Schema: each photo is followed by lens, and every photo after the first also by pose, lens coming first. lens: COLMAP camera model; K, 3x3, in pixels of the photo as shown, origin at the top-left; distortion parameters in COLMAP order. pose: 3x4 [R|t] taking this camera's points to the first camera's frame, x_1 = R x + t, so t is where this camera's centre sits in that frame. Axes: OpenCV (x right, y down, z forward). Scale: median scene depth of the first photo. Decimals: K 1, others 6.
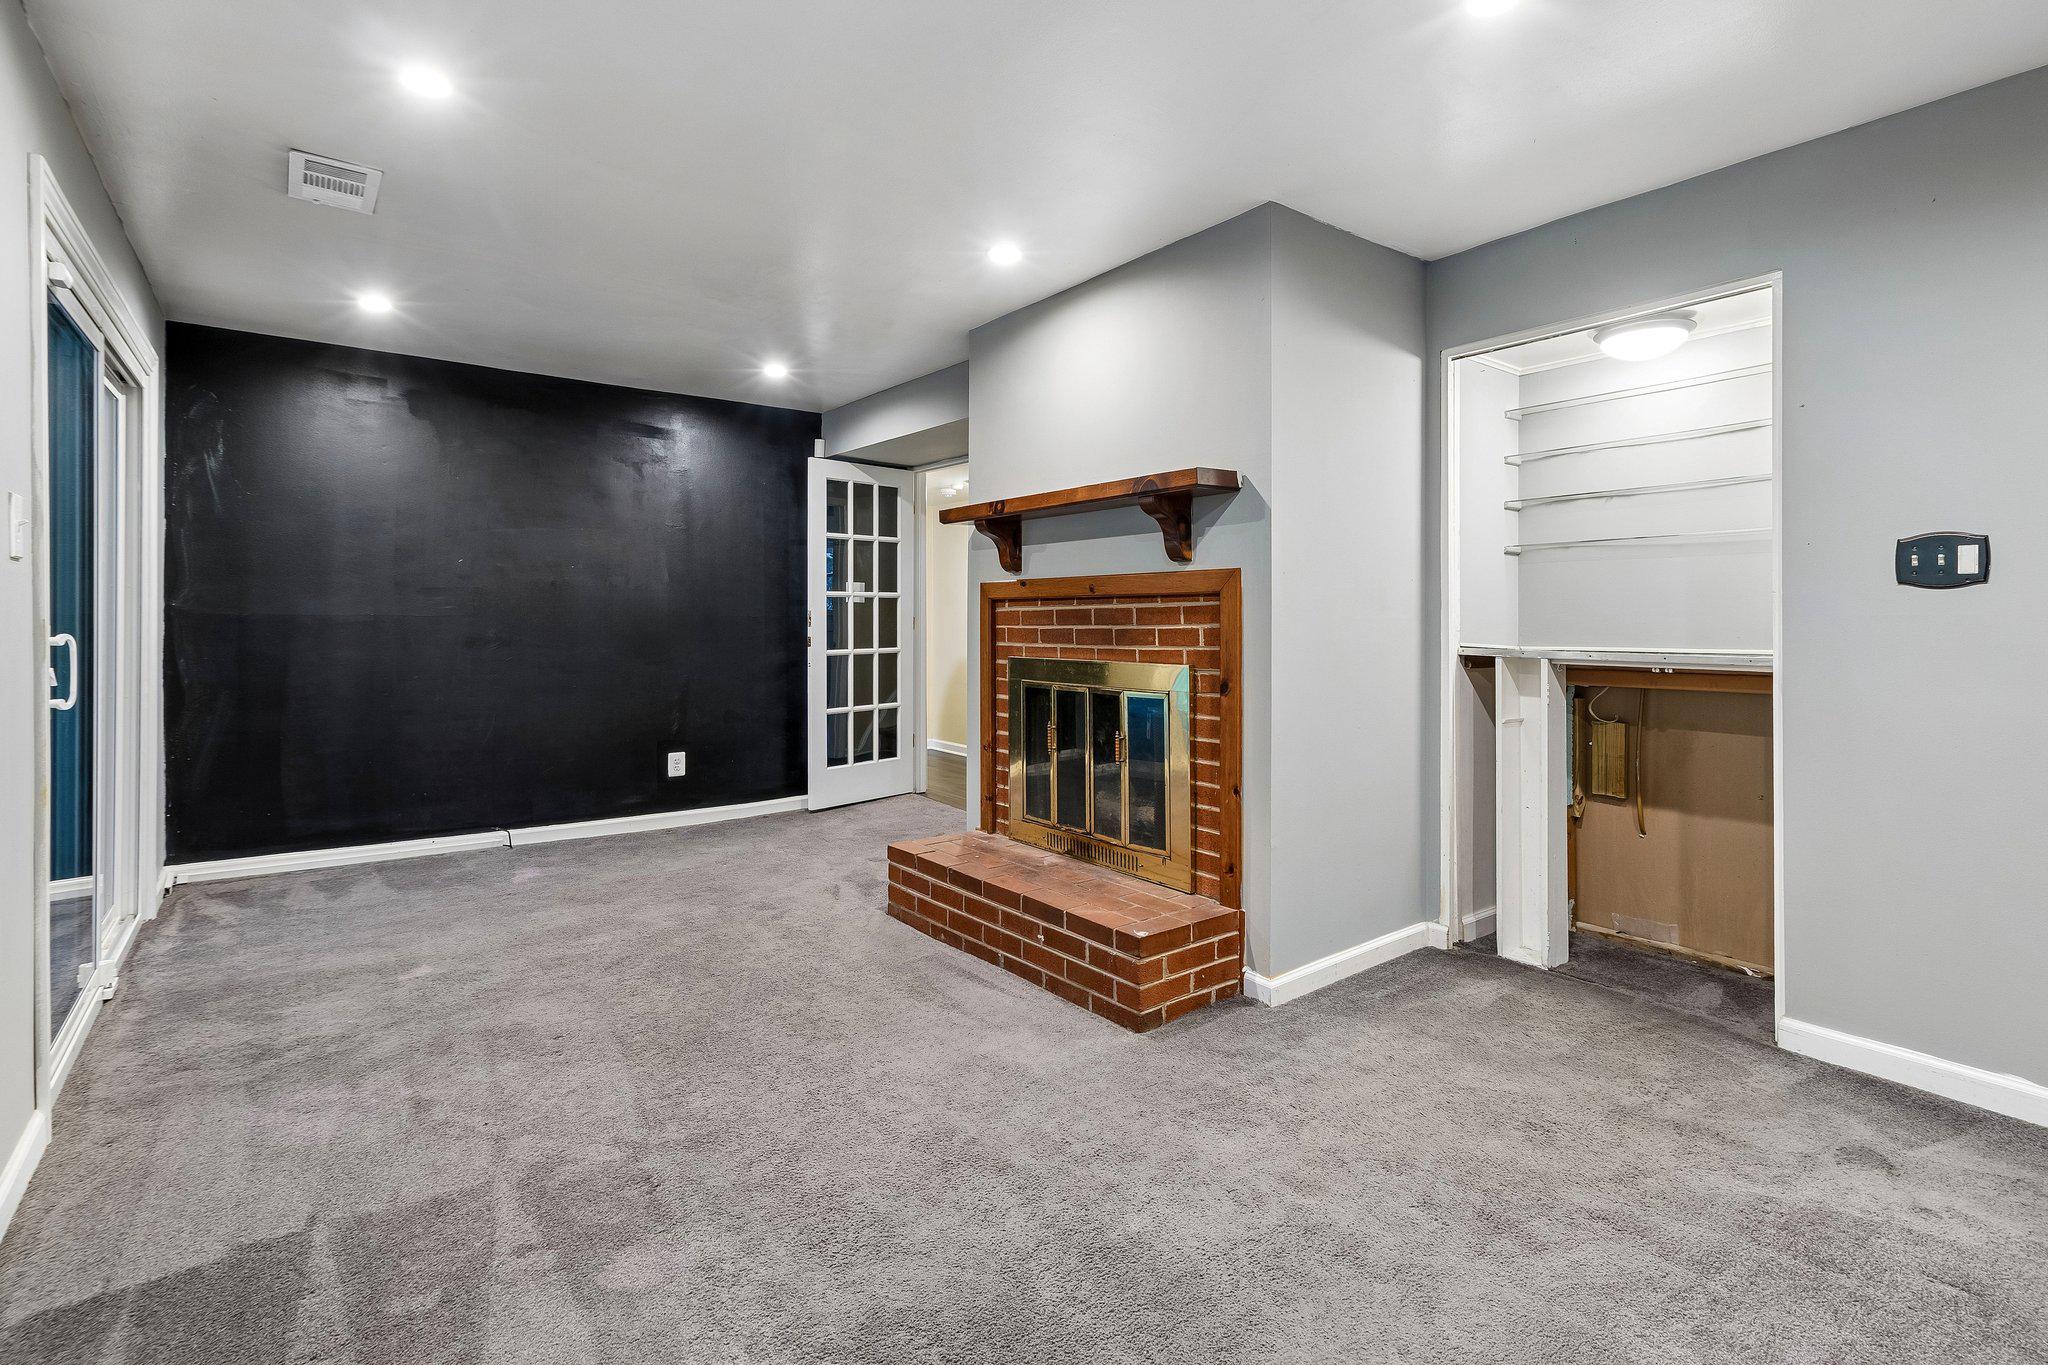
lens RADIAL K [[949.9, 0, 1019.7], [0, 949.9, 614.2], [0, 0, 1]] dist [0.013360, -0.001655]
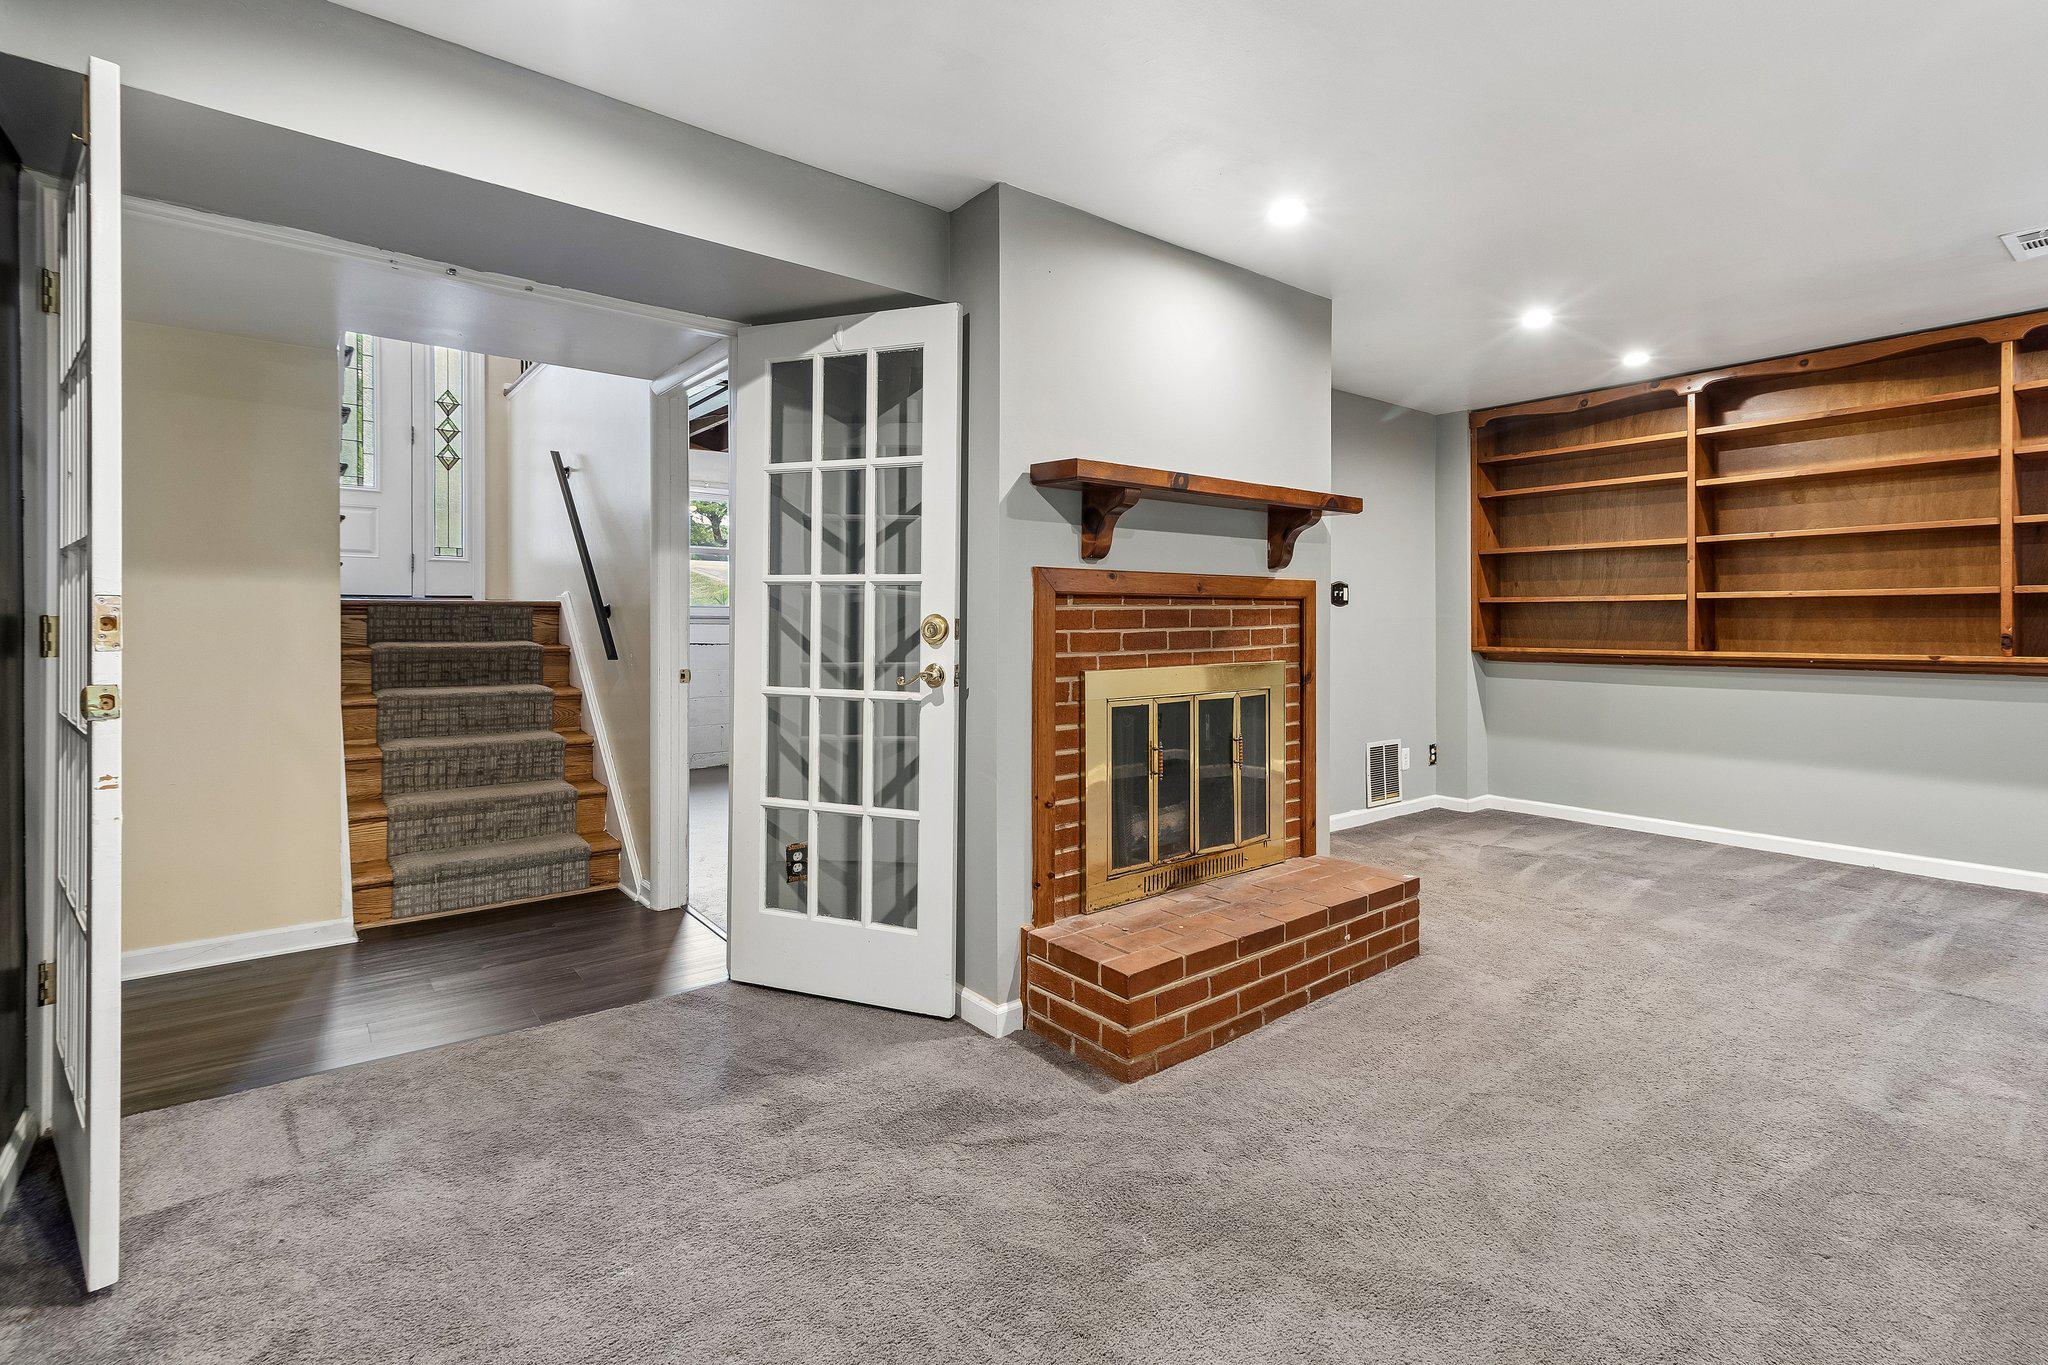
lens RADIAL K [[949.9, 0, 1071.7], [0, 949.9, 625.4], [0, 0, 1]] dist [0.013360, -0.001655]
pose [[-0.040899, -0.003164, 0.999158, -0.874829], [0.000188, 0.999995, 0.003175, 0.007078], [-0.999163, 0.000318, -0.040899, 1.203471]]
